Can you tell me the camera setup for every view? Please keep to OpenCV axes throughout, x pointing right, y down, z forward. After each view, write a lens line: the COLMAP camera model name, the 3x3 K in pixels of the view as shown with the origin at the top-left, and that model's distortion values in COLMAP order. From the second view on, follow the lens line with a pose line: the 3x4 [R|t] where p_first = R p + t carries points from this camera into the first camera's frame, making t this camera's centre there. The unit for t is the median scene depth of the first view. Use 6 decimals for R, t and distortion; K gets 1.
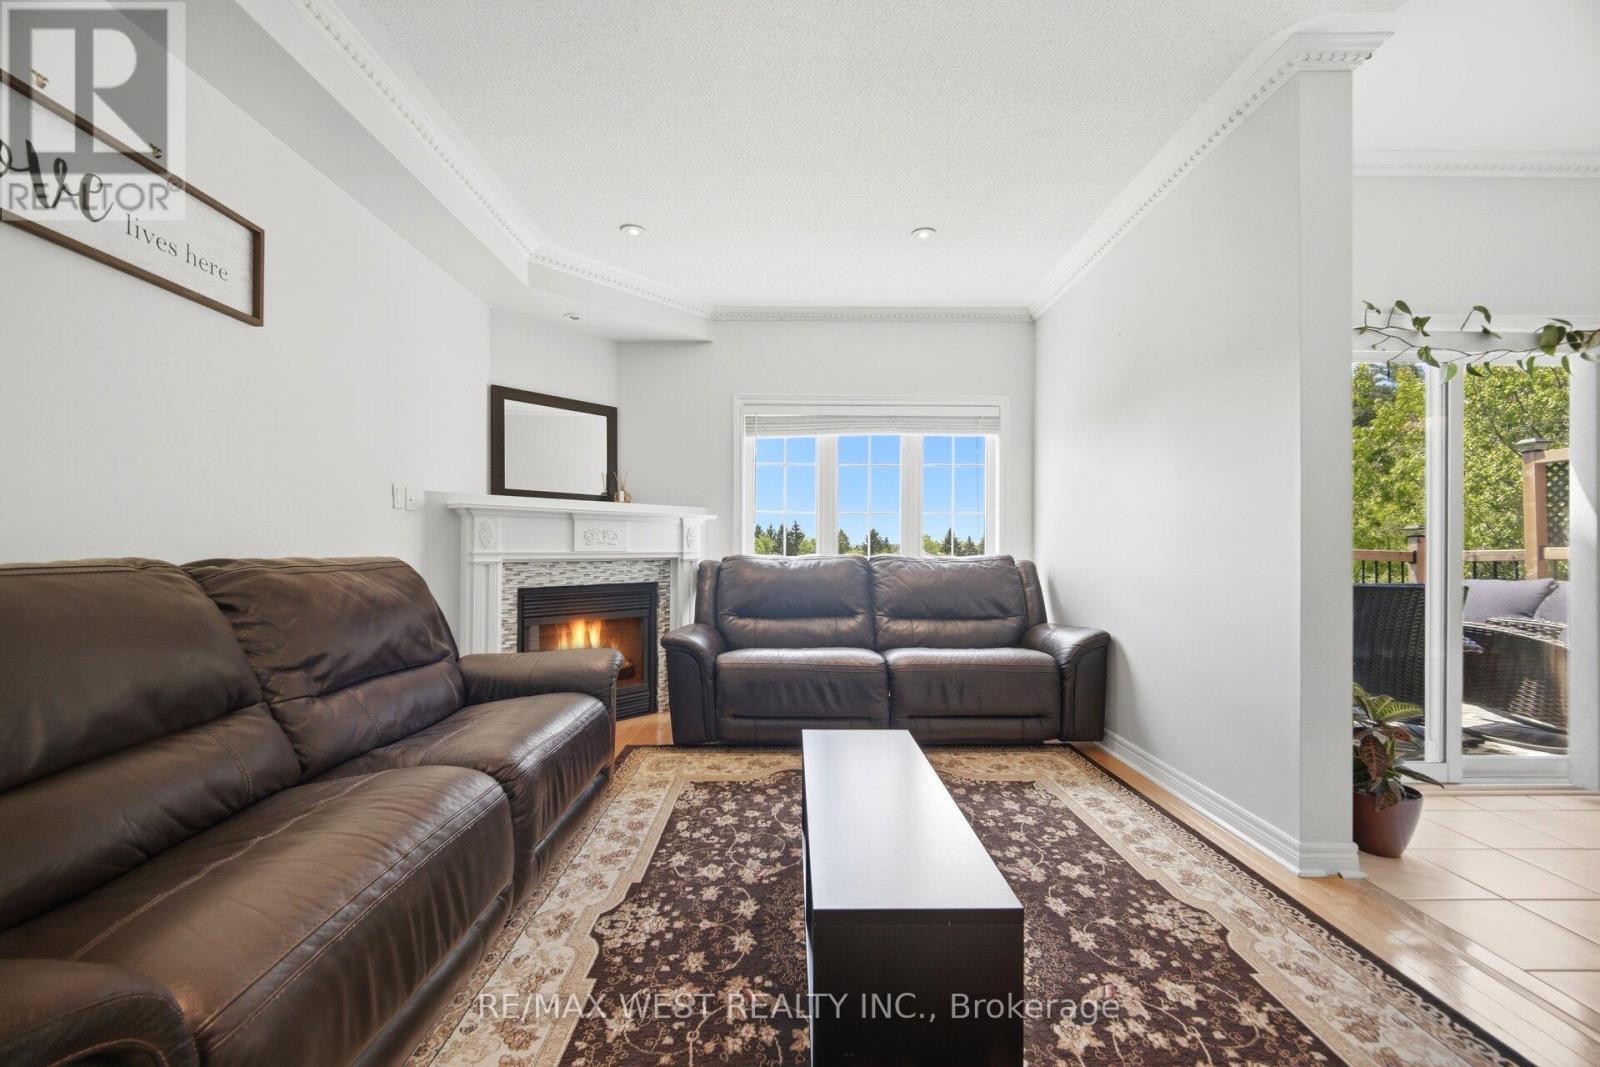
lens RADIAL K [[650.7, 0, 798.5], [0, 650.7, 545.6], [0, 0, 1]] dist [0.000837, -0.000221]
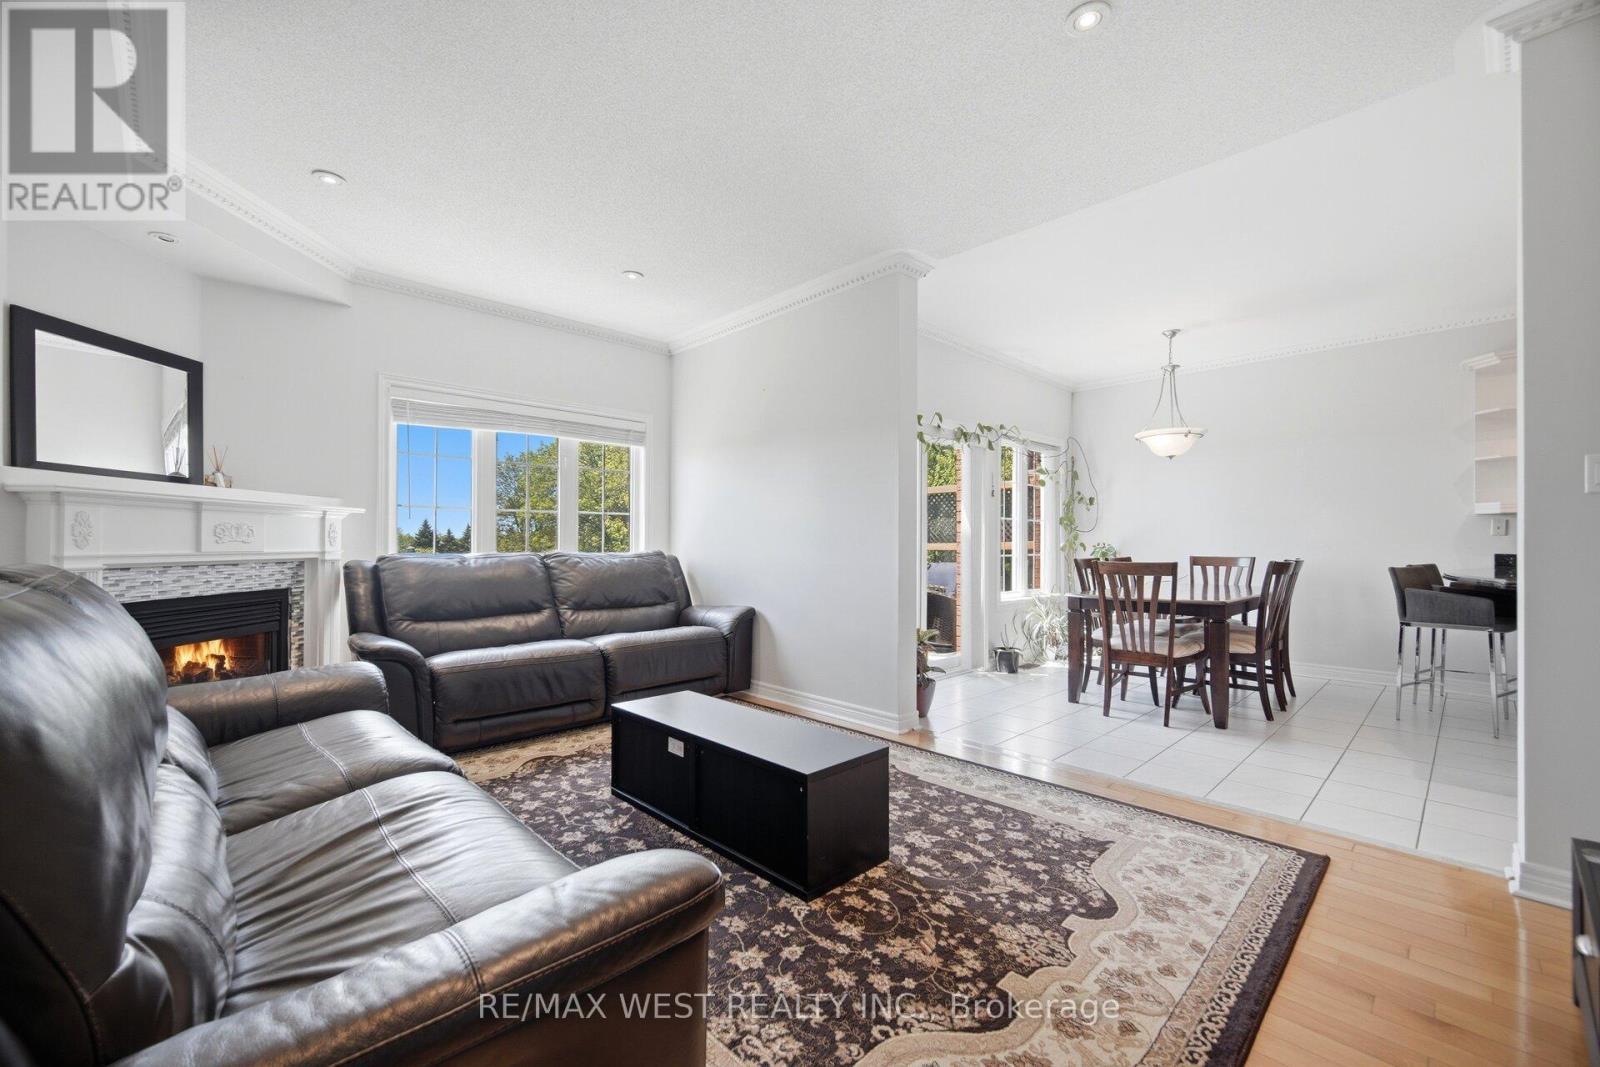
lens RADIAL K [[650.7, 0, 805.5], [0, 650.7, 542.4], [0, 0, 1]] dist [0.000837, -0.000221]
pose [[0.725856, -0.000313, 0.687847, -0.360705], [-0.002896, 0.999990, 0.003512, -0.007436], [-0.687841, -0.004542, 0.725847, -0.053145]]
